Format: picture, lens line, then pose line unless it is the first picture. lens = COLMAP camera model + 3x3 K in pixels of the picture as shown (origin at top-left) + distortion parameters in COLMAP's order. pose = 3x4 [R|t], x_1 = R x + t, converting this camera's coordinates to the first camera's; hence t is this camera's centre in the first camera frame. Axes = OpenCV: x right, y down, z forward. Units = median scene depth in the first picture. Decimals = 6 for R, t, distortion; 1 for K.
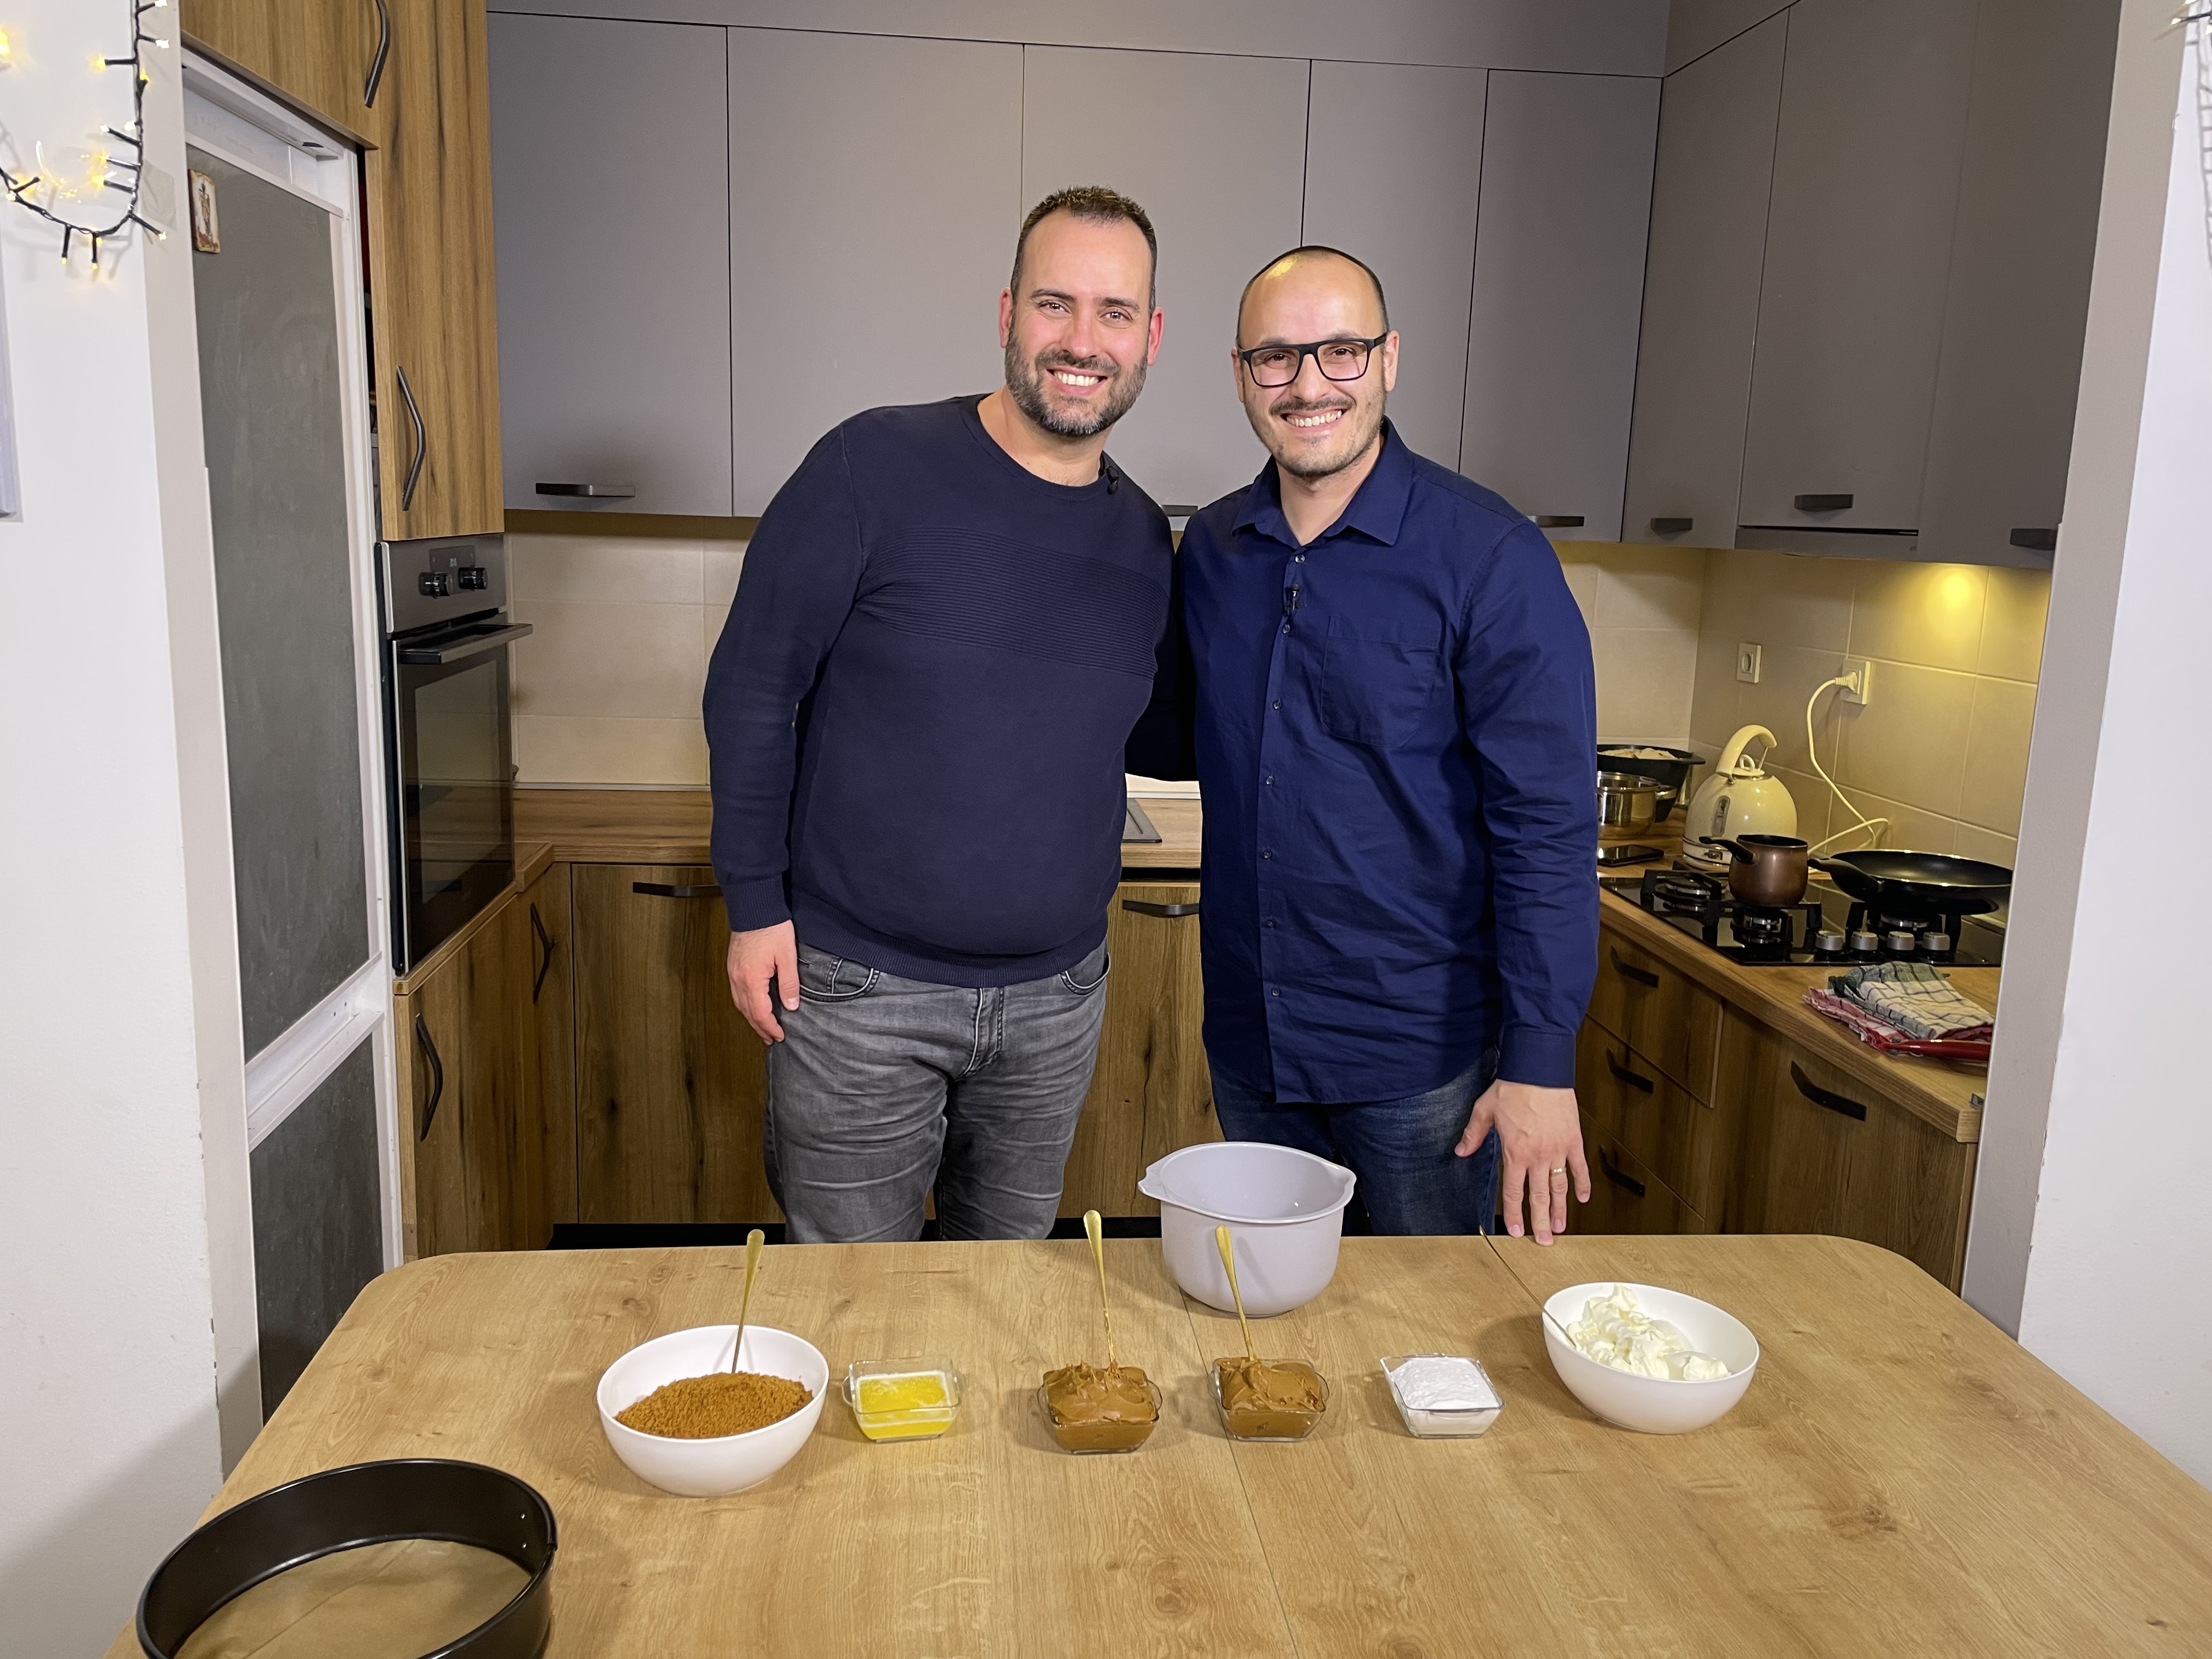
lens RADIAL K [[1682.3, 0, 1097.3], [0, 1682.3, 806.2], [0, 0, 1]] dist [0.092464, -0.110311]
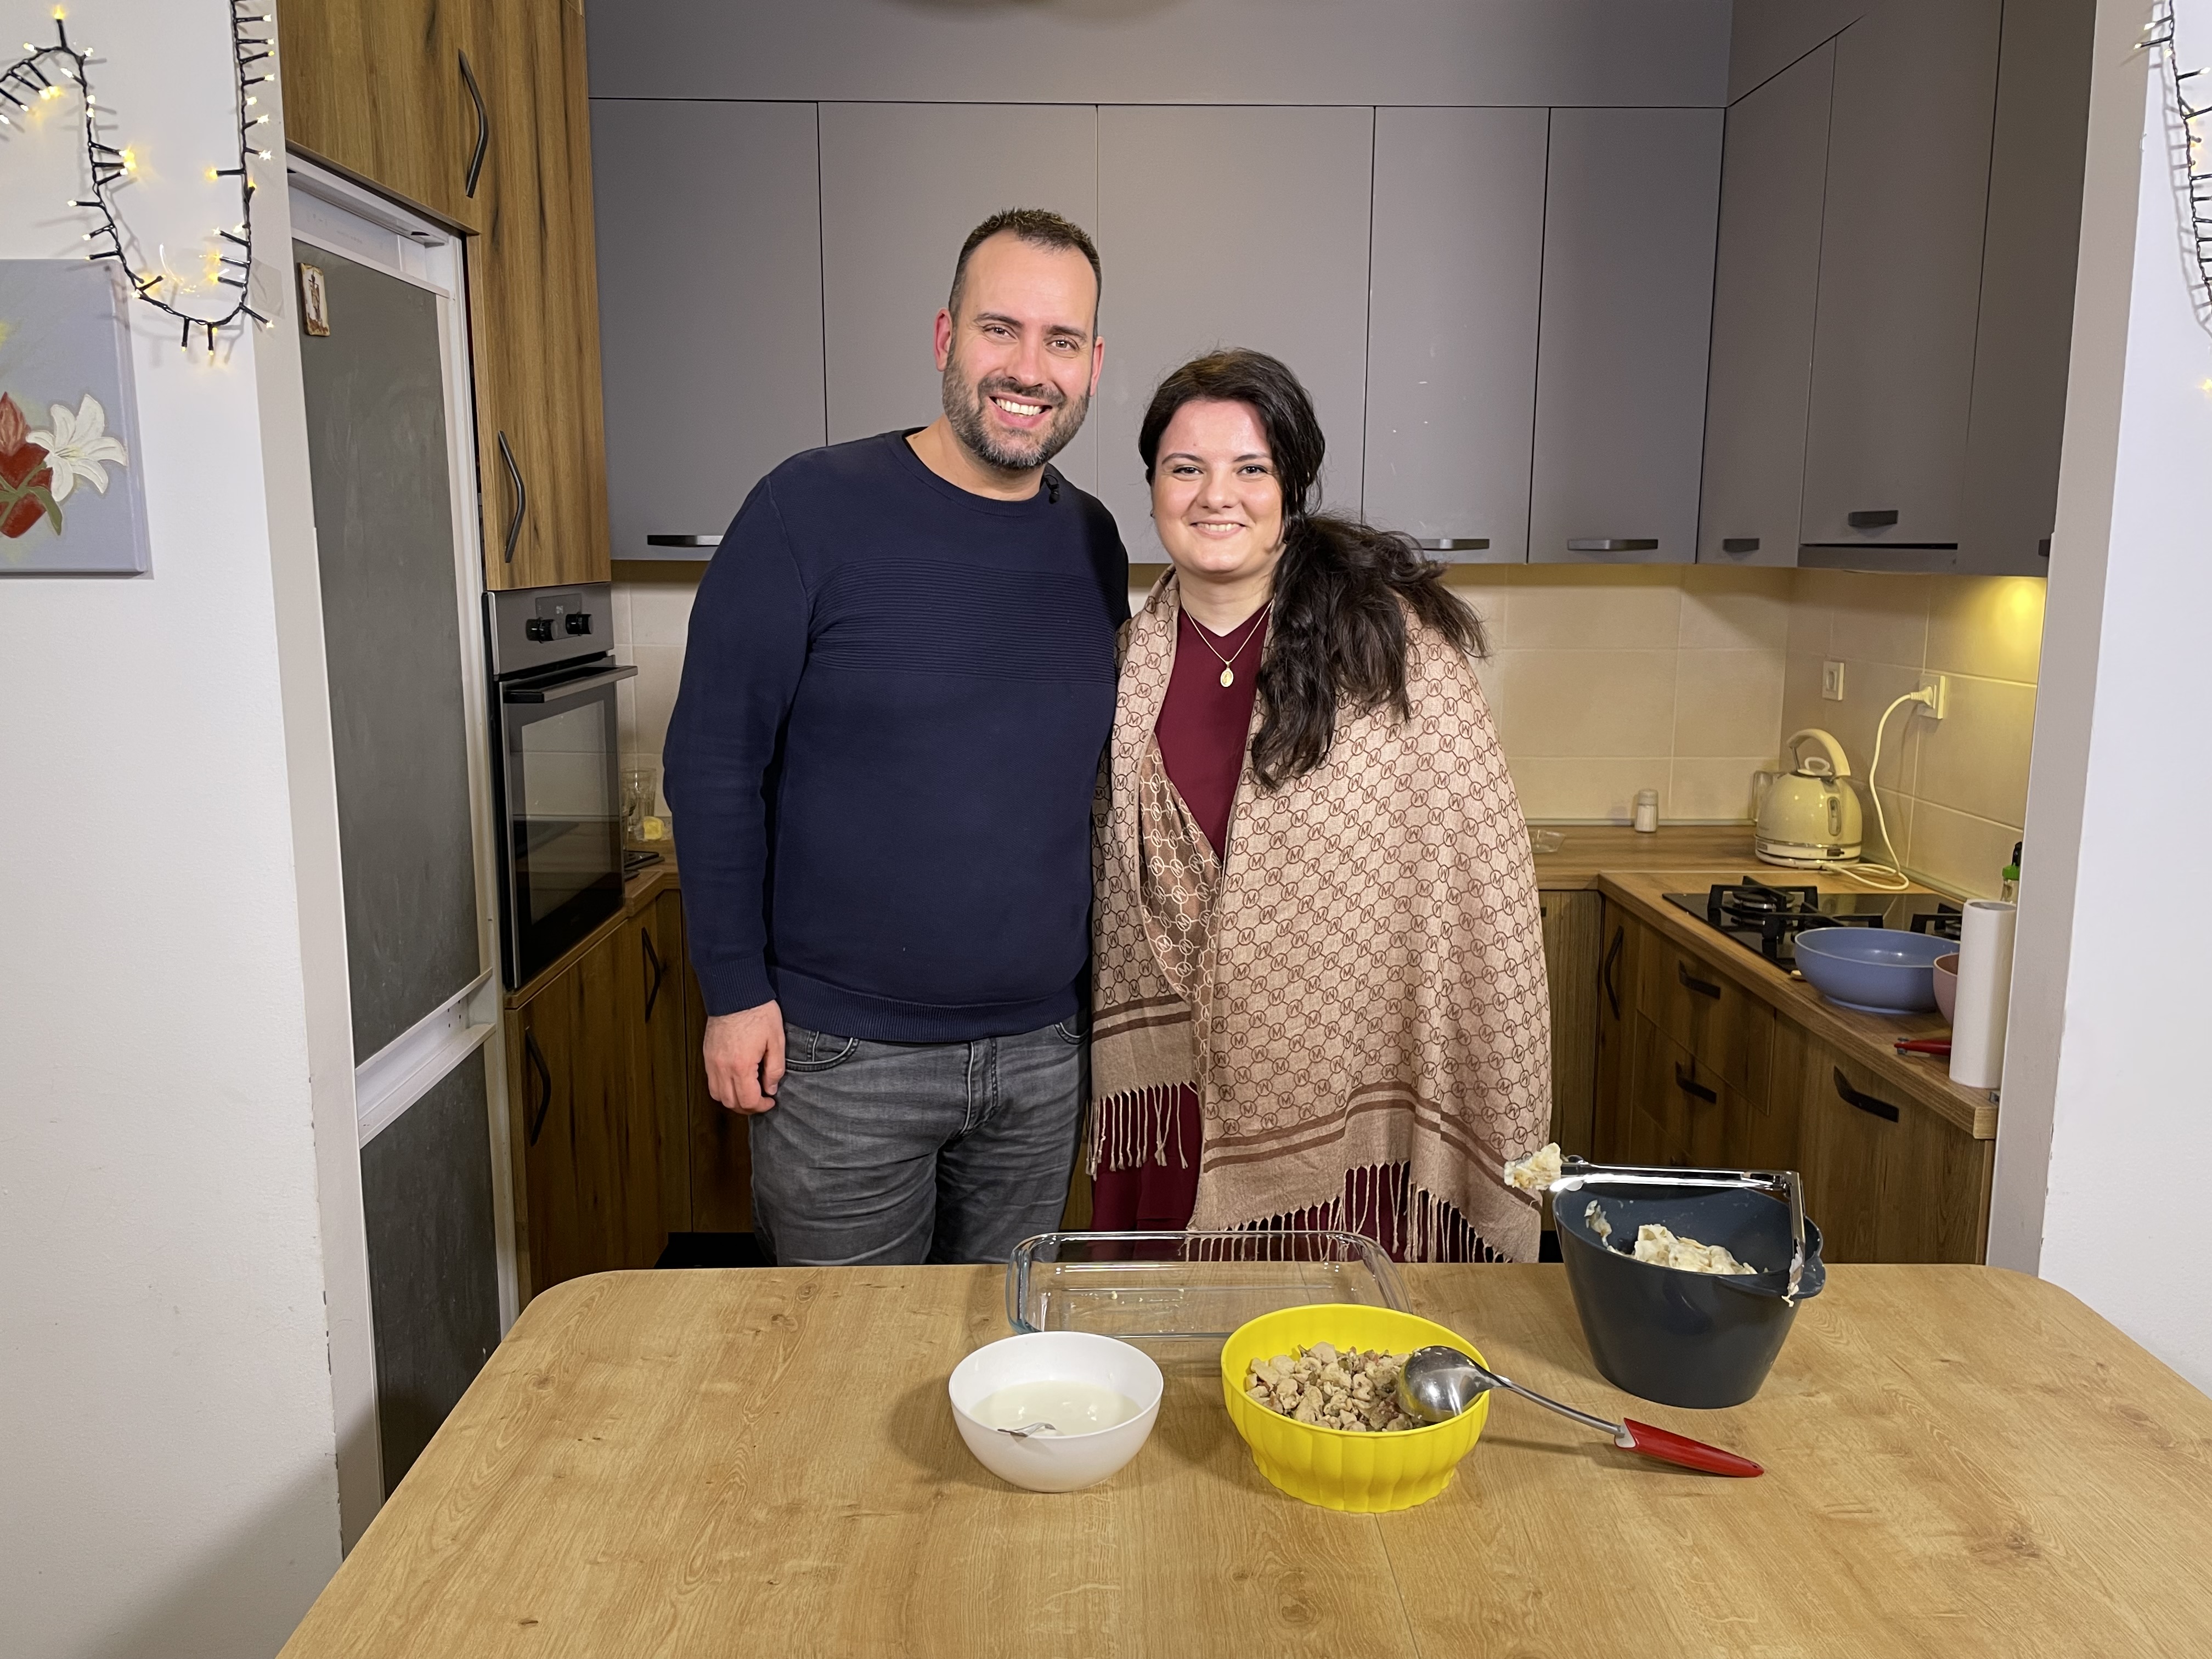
lens RADIAL K [[1686.6, 0, 1122.4], [0, 1686.6, 817.9], [0, 0, 1]] dist [0.084154, -0.100753]
pose [[0.997097, -0.014049, -0.074833, 0.067552], [0.012862, 0.999784, -0.016323, 0.013316], [0.075047, 0.015313, 0.997062, -0.057107]]
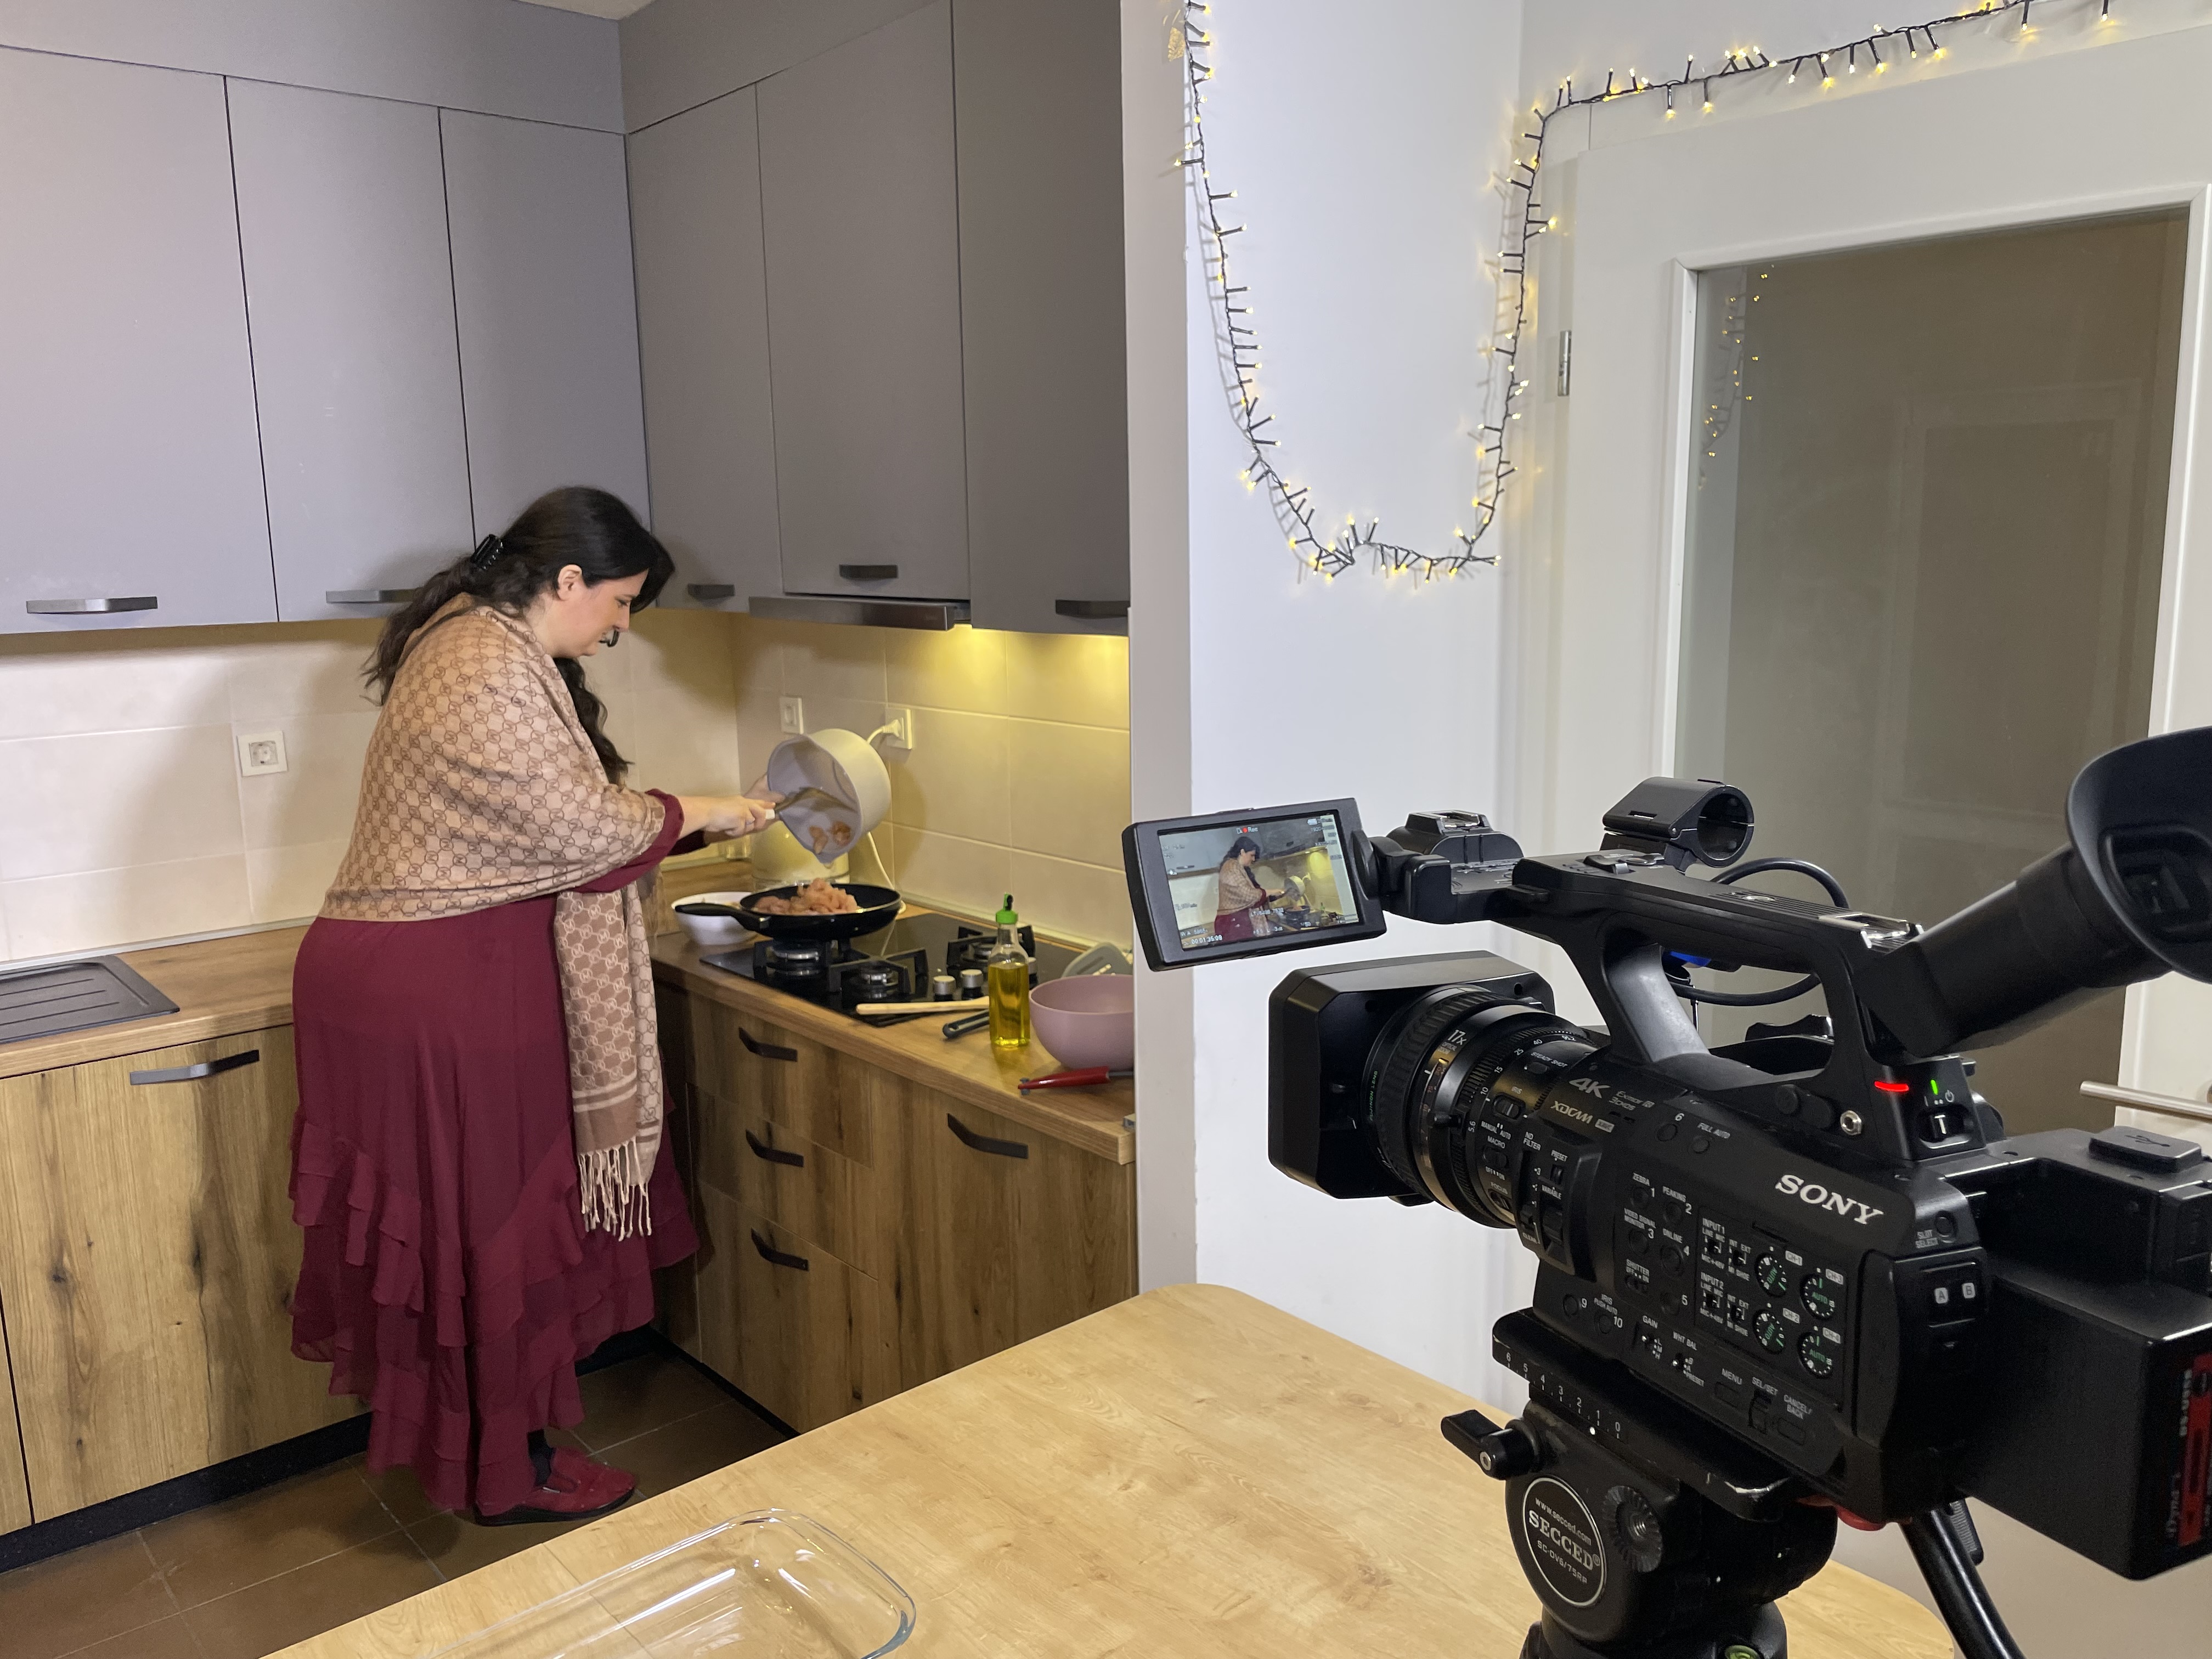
lens RADIAL K [[1675.0, 0, 1119.4], [0, 1675.0, 824.7], [0, 0, 1]] dist [0.091115, -0.134463]
pose [[0.810720, -0.141273, 0.568133, -0.074799], [0.140222, 0.989058, 0.045845, -0.064392], [-0.568393, 0.042497, 0.821659, 0.092645]]
